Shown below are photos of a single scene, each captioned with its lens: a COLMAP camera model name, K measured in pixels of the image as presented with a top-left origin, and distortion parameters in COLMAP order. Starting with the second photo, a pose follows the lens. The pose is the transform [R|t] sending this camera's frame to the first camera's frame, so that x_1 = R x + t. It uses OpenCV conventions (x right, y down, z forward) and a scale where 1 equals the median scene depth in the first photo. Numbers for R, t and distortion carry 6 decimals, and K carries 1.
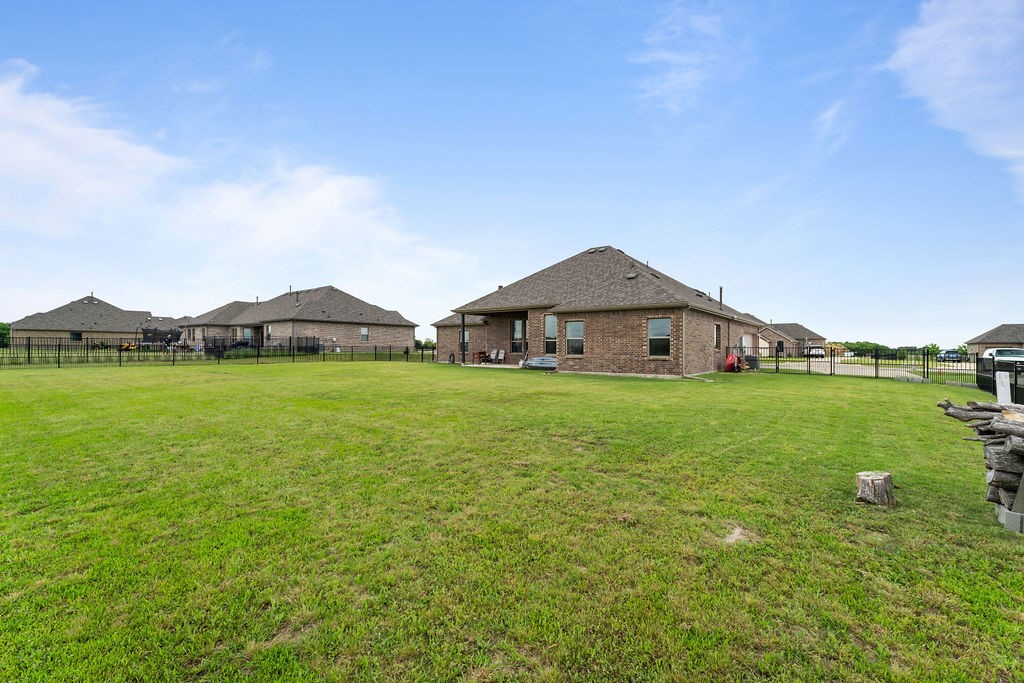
lens RADIAL K [[435.3, 0, 513.2], [0, 435.3, 345.2], [0, 0, 1]] dist [0.002348, 0.000501]
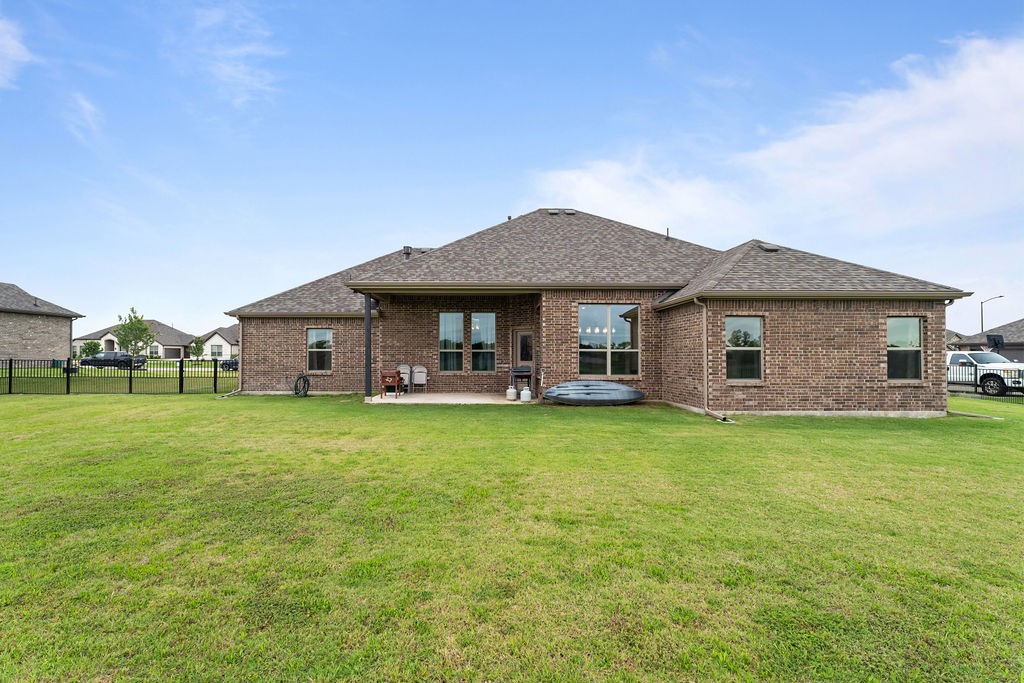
lens RADIAL K [[435.3, 0, 513.2], [0, 435.3, 345.2], [0, 0, 1]] dist [0.002348, 0.000501]
pose [[0.778122, 0.016855, 0.627887, -0.328228], [-0.004998, 0.999774, -0.020645, -0.005375], [-0.628093, 0.012926, 0.778031, 0.620266]]
